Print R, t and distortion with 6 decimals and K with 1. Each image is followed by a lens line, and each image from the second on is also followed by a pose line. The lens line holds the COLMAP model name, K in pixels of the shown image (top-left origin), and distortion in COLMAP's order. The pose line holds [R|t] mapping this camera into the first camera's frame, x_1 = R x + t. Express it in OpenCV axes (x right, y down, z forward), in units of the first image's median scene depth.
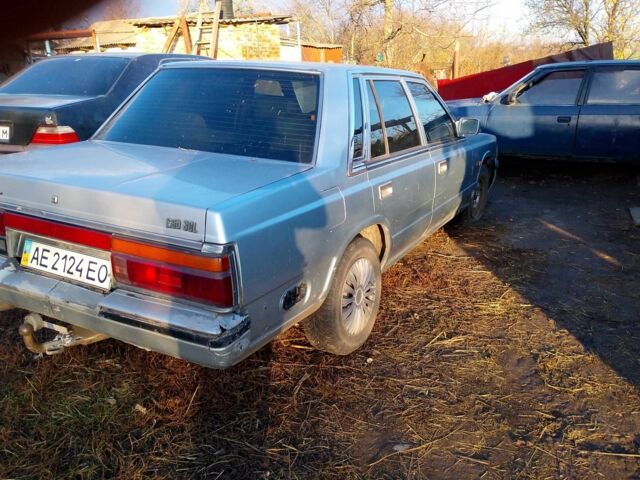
lens RADIAL K [[535.5, 0, 320.1], [0, 535.5, 239.6], [0, 0, 1]] dist [0.037954, -0.028623]
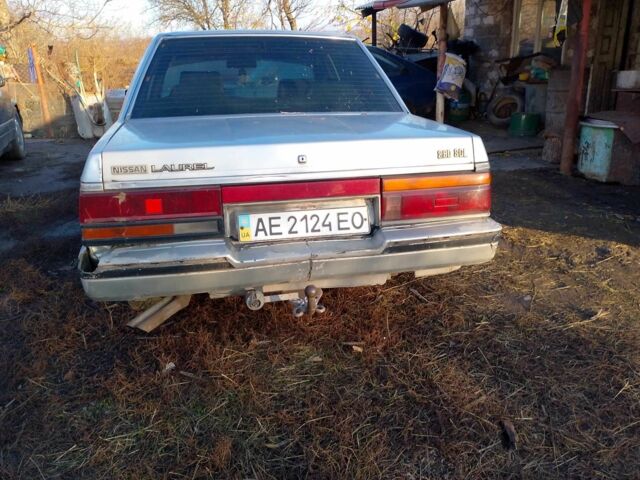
lens RADIAL K [[535.5, 0, 320.4], [0, 535.5, 240.4], [0, 0, 1]] dist [0.037954, -0.028623]
pose [[0.757092, -0.226619, 0.612744, -1.073013], [0.221289, 0.971422, 0.085854, -0.005510], [-0.614689, 0.070594, 0.785604, 0.199325]]
